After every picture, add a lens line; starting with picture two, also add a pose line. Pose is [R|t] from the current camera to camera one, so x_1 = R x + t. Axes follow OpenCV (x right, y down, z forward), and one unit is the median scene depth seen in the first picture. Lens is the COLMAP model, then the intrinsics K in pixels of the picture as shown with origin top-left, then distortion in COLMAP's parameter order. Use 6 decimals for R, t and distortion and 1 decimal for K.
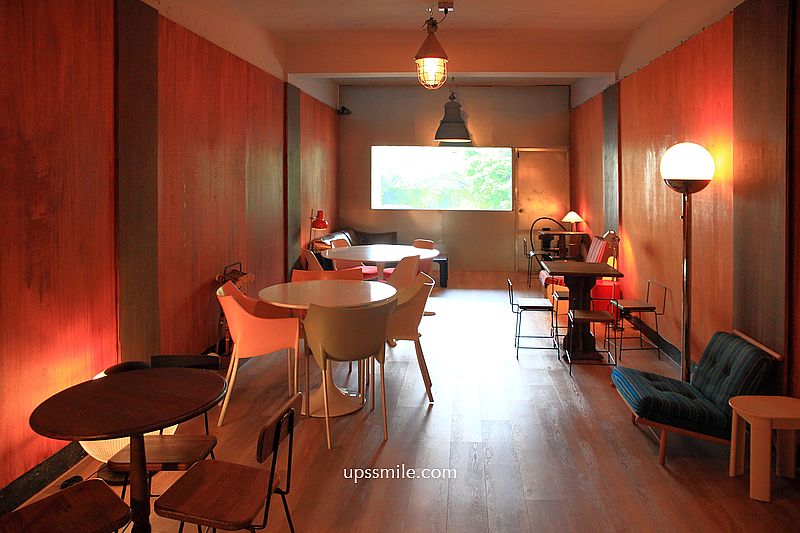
lens RADIAL K [[1267.8, 0, 400.1], [0, 1267.8, 263.9], [0, 0, 1]] dist [-0.199383, 0.196542]
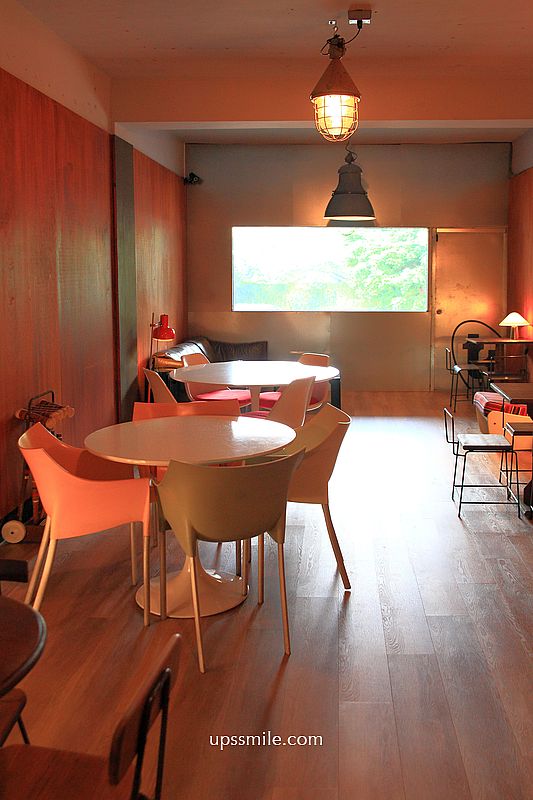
lens RADIAL K [[687.3, 0, 266.5], [0, 687.3, 331.2], [0, 0, 1]] dist [-0.001759, -0.004602]
pose [[0.976236, -0.023798, 0.215398, -0.094204], [0.020359, 0.999628, 0.018171, -0.039860], [-0.215750, -0.013354, 0.976357, 0.618240]]
